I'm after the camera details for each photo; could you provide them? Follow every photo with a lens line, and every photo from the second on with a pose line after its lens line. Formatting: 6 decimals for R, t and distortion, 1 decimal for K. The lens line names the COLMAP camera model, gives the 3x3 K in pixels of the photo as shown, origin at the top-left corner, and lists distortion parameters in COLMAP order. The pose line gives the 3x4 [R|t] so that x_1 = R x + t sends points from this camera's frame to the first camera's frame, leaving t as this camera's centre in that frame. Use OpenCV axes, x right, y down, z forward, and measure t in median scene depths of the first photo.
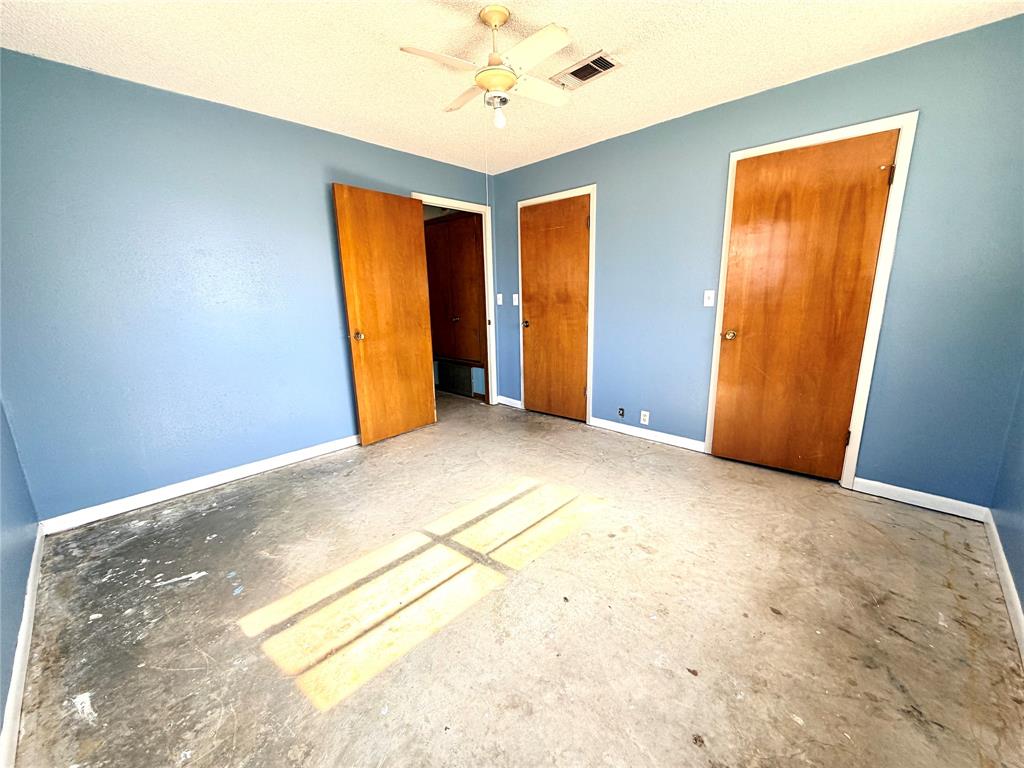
lens RADIAL K [[408.0, 0, 508.8], [0, 408.0, 385.4], [0, 0, 1]] dist [0.001979, 0.000559]
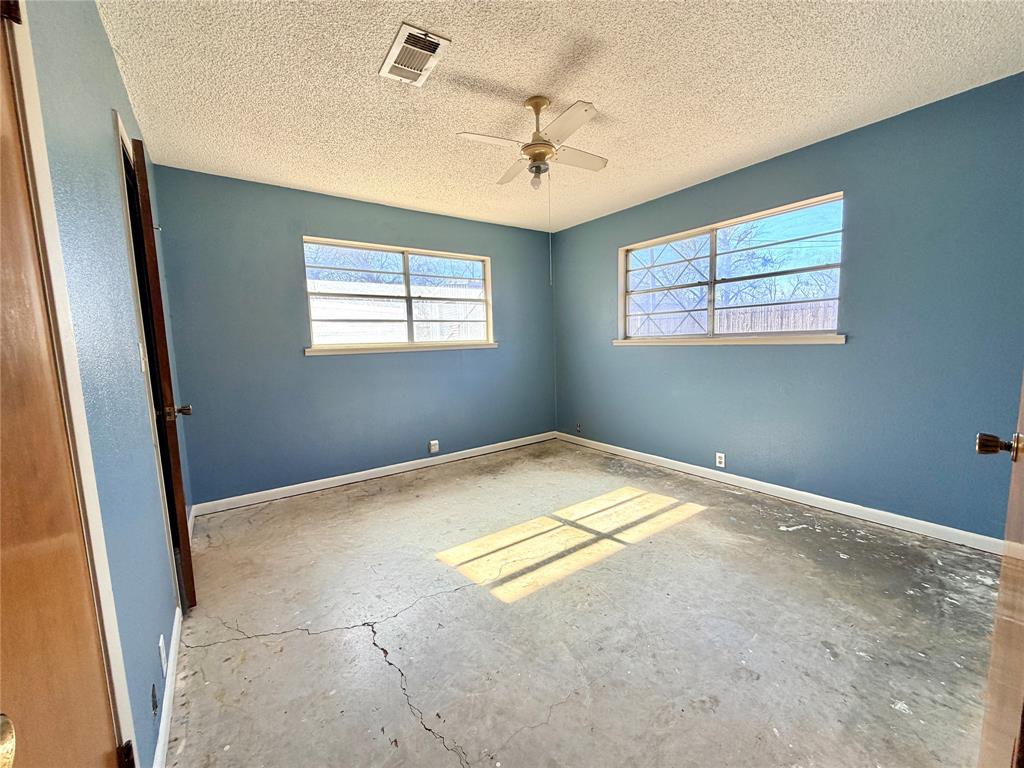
lens RADIAL K [[408.0, 0, 508.8], [0, 408.0, 385.4], [0, 0, 1]] dist [0.001979, 0.000559]
pose [[-0.982669, 0.028004, 0.183243, -0.122454], [0.087545, 0.941446, 0.325599, -0.431411], [-0.163396, 0.335998, -0.927581, 1.981970]]
